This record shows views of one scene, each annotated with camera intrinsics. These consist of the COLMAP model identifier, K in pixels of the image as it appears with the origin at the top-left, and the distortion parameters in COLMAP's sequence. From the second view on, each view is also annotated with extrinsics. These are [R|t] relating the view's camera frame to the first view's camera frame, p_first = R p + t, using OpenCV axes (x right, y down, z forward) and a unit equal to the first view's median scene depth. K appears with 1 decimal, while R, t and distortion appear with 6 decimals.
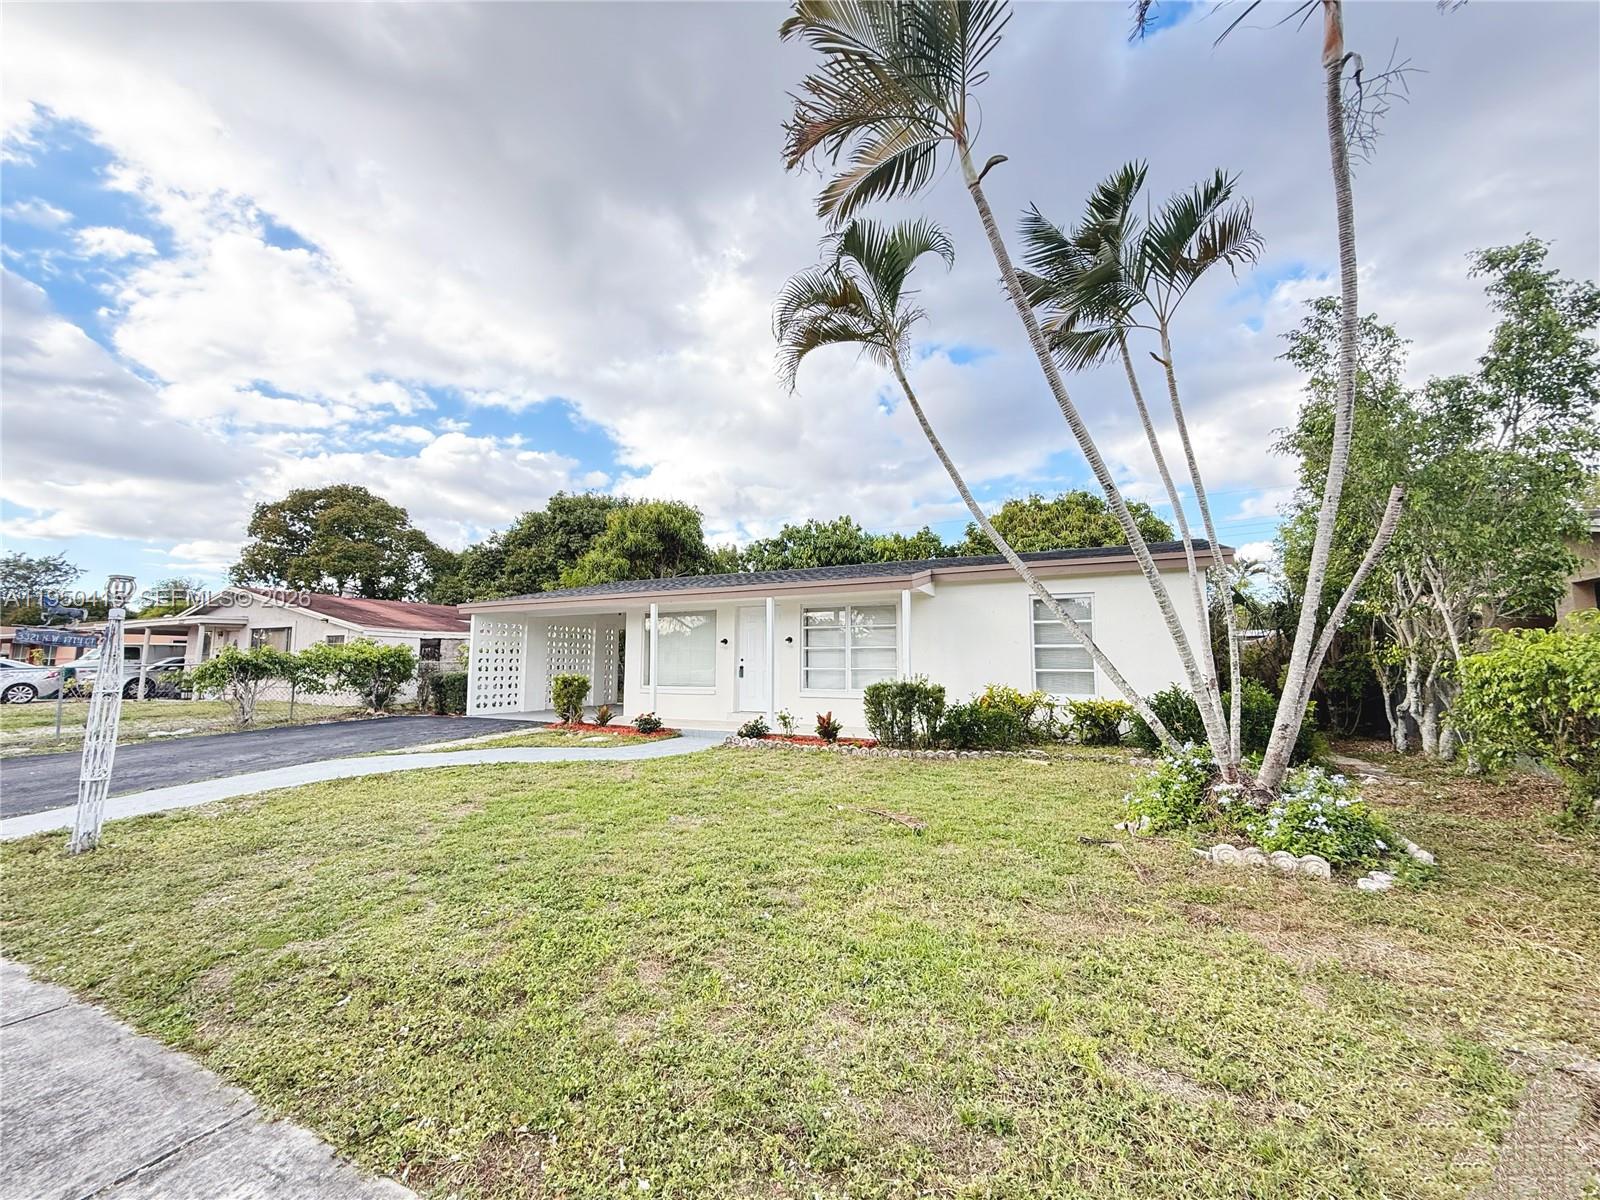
lens RADIAL K [[633.9, 0, 803.9], [0, 633.9, 591.9], [0, 0, 1]] dist [-0.001150, -0.000471]
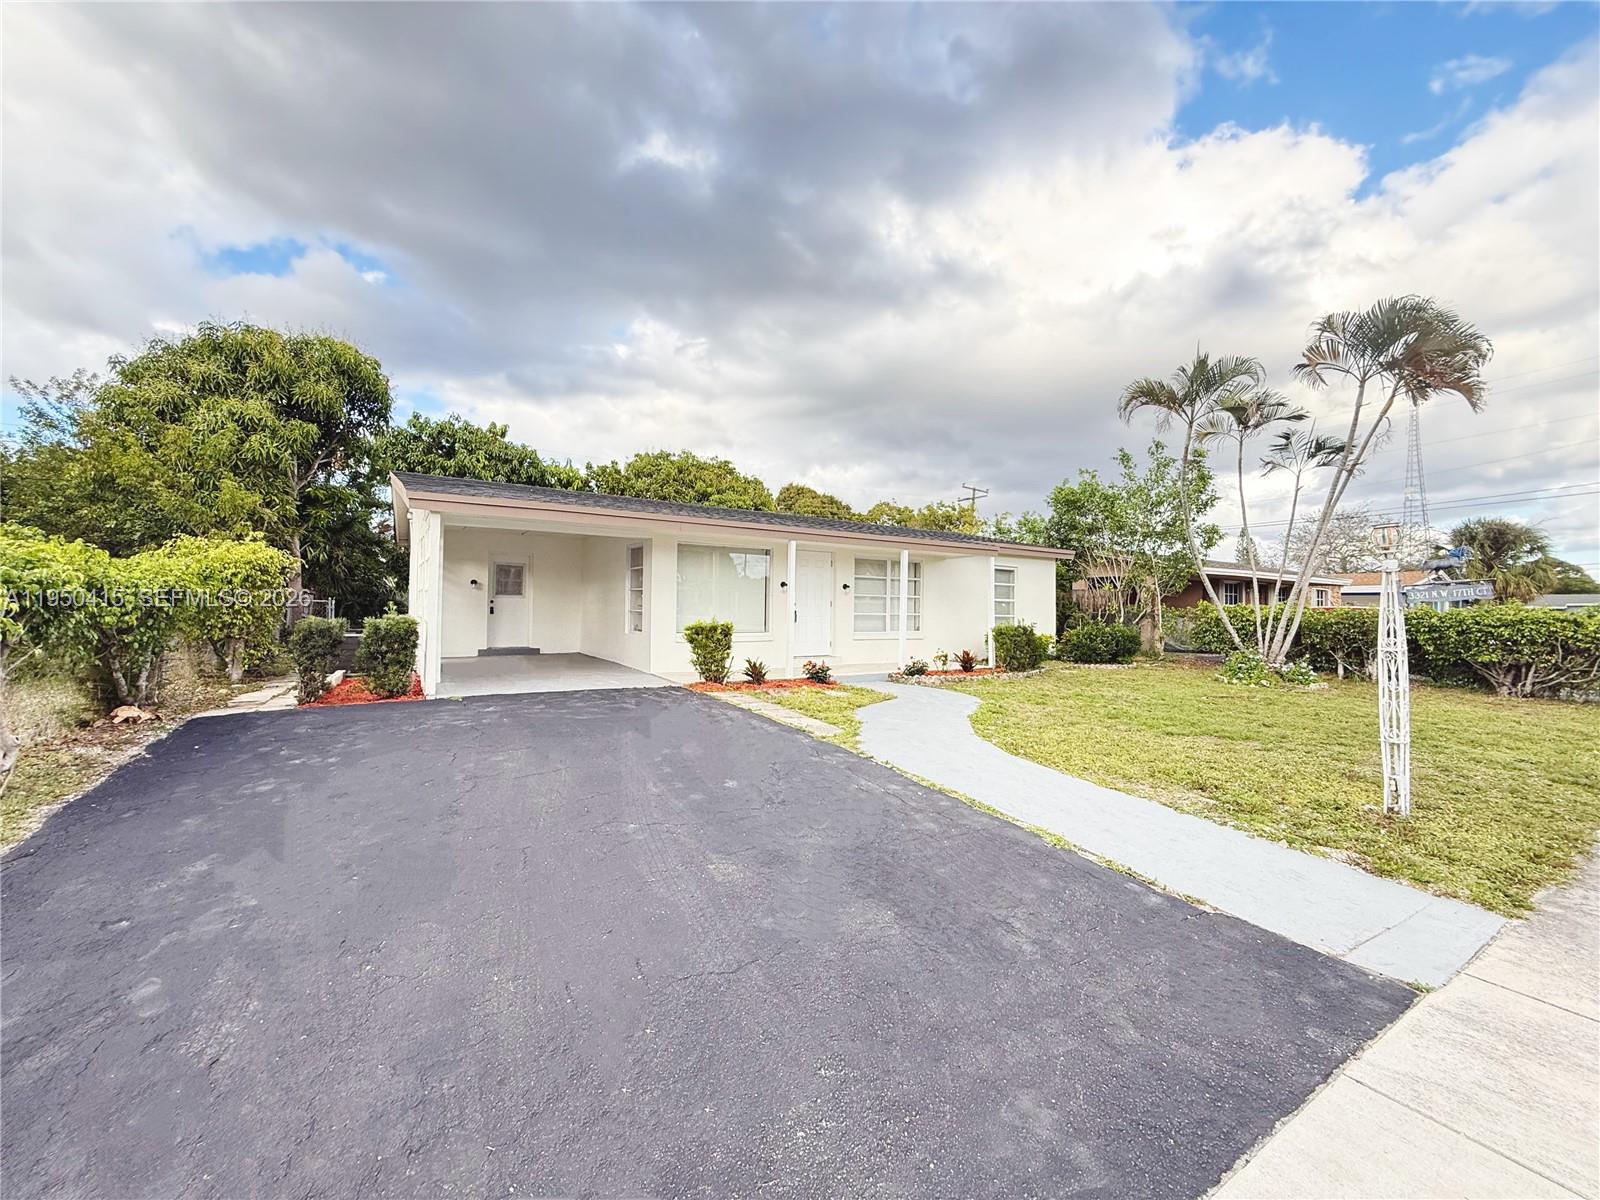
lens RADIAL K [[633.9, 0, 793.6], [0, 633.9, 593.5], [0, 0, 1]] dist [-0.001150, -0.000471]
pose [[0.520592, 0.026057, 0.853408, -0.788147], [-0.112601, 0.992899, 0.038372, 0.045601], [-0.846348, -0.116070, 0.519829, 0.420913]]
